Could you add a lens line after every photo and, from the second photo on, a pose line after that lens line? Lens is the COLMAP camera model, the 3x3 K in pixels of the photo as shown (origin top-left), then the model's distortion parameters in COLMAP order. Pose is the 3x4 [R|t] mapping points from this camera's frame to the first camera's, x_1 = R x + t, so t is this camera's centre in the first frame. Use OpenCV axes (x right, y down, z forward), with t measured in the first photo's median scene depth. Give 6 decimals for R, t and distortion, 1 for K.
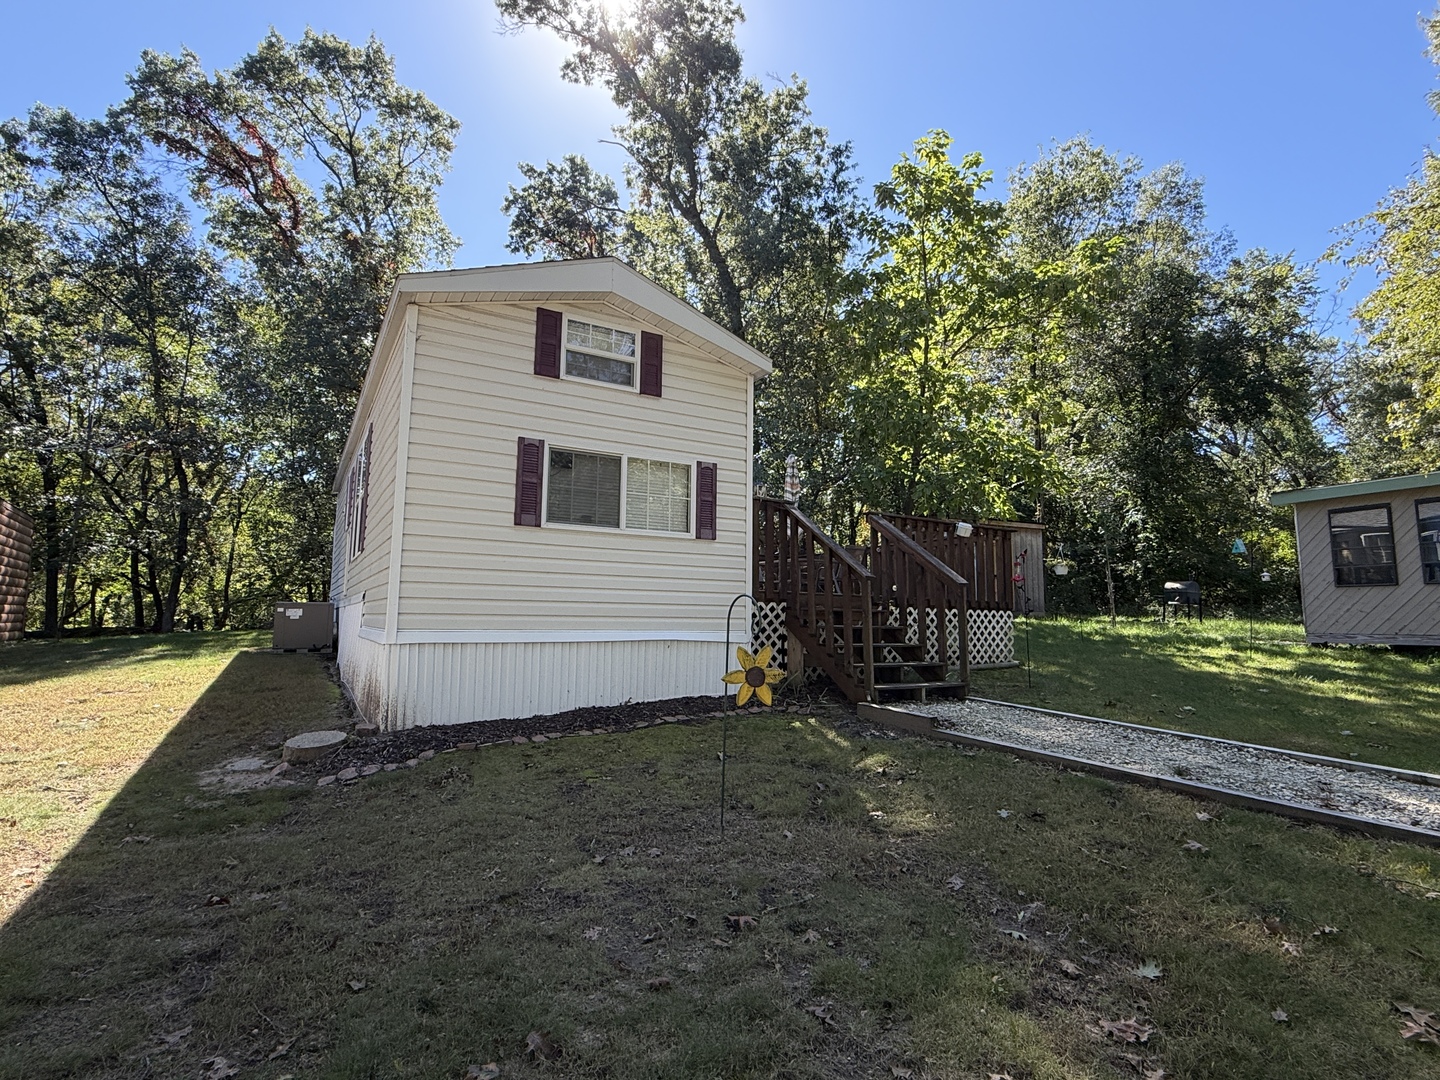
lens RADIAL K [[717.1, 0, 713.7], [0, 717.1, 538.9], [0, 0, 1]] dist [0.004501, 0.000318]
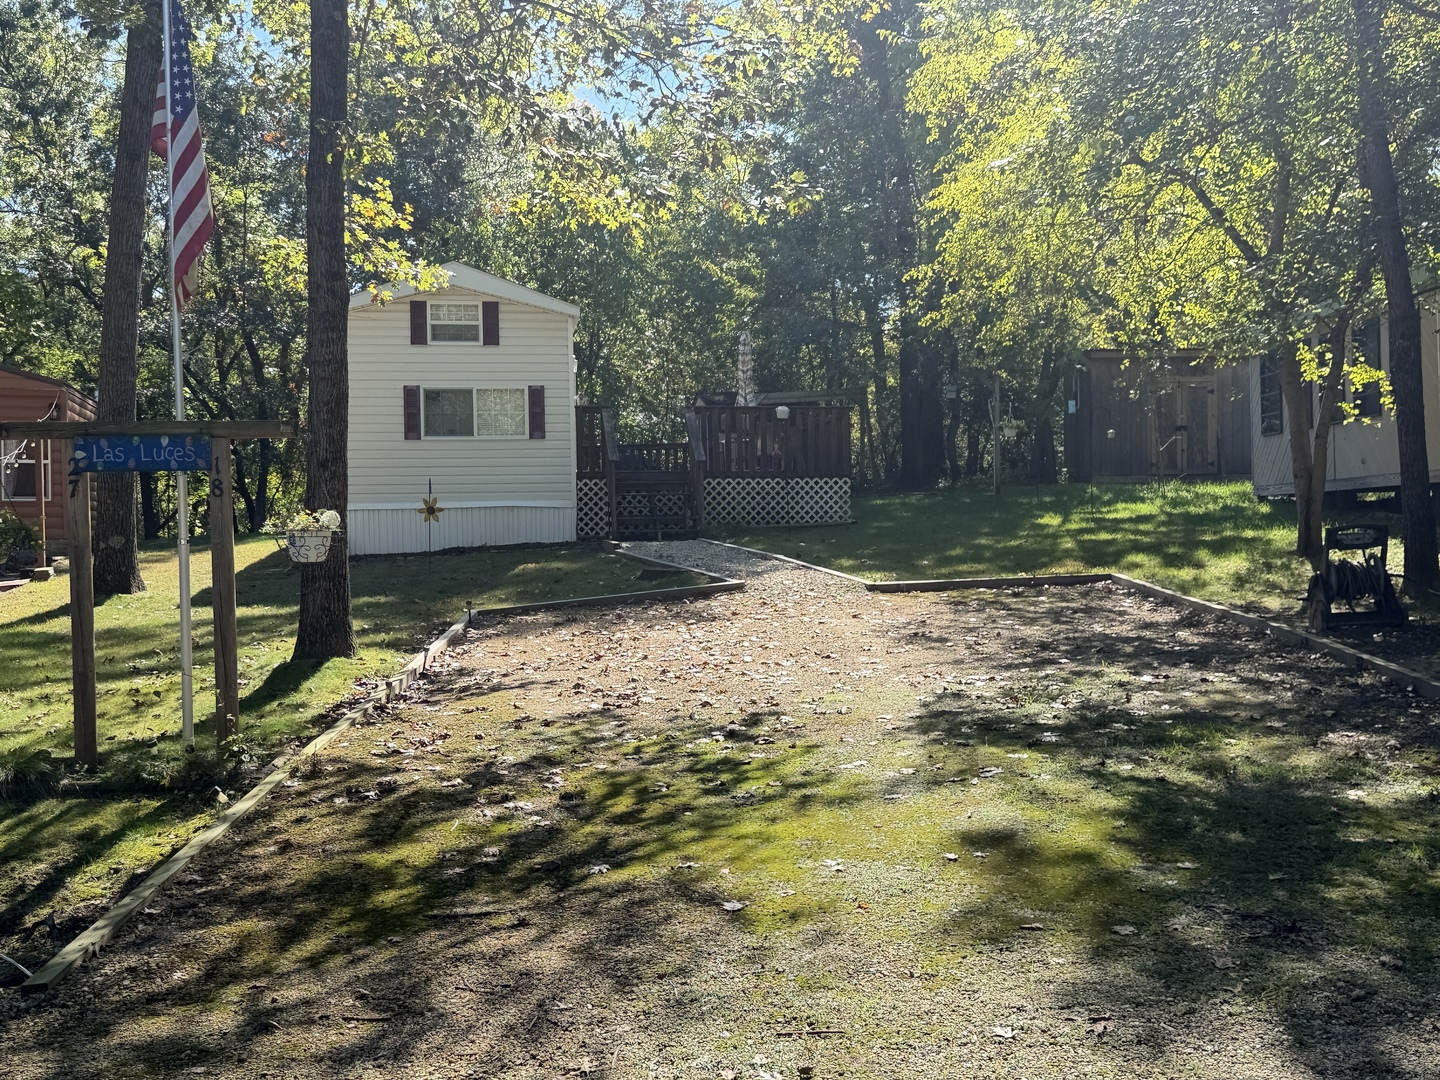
lens RADIAL K [[1645.5, 0, 723.7], [0, 1645.5, 541.9], [0, 0, 1]] dist [0.142063, 0.000000]
pose [[0.933655, -0.032899, -0.356660, 1.617285], [0.072152, 0.992635, 0.097314, -0.095015], [0.350831, -0.116591, 0.929152, -2.131007]]
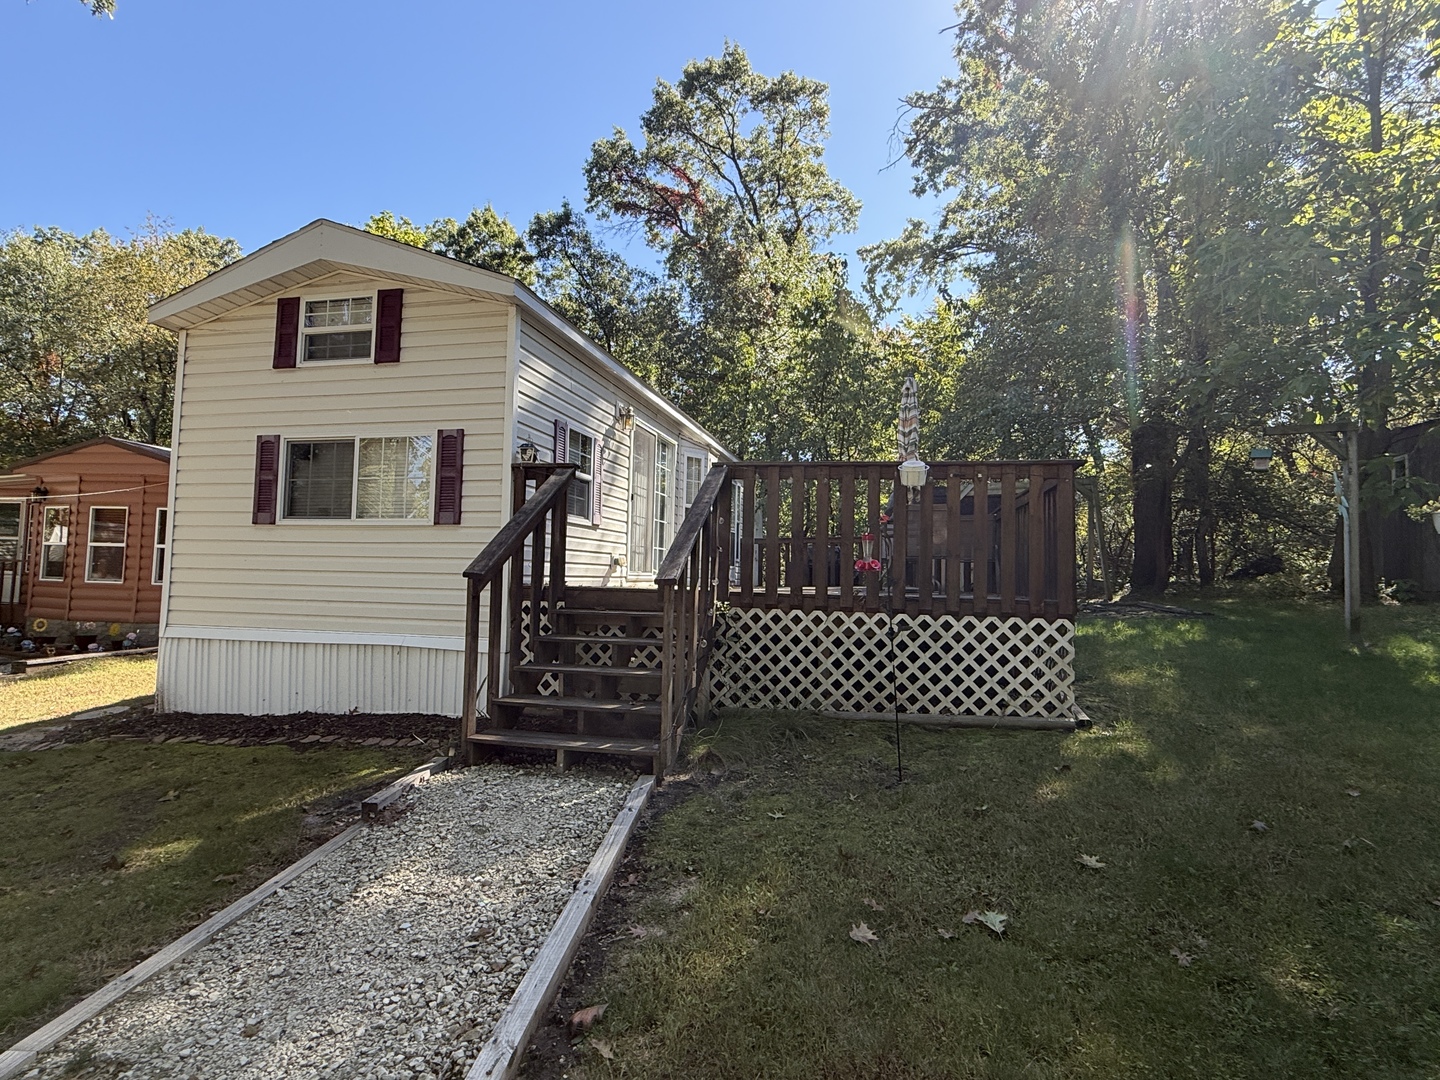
lens RADIAL K [[717.1, 0, 714.4], [0, 717.1, 539.4], [0, 0, 1]] dist [0.004501, 0.000318]
pose [[0.734632, -0.032813, -0.677671, 0.801154], [0.067680, 0.997392, 0.025076, 0.018375], [0.675081, -0.064286, 0.734937, 0.628273]]
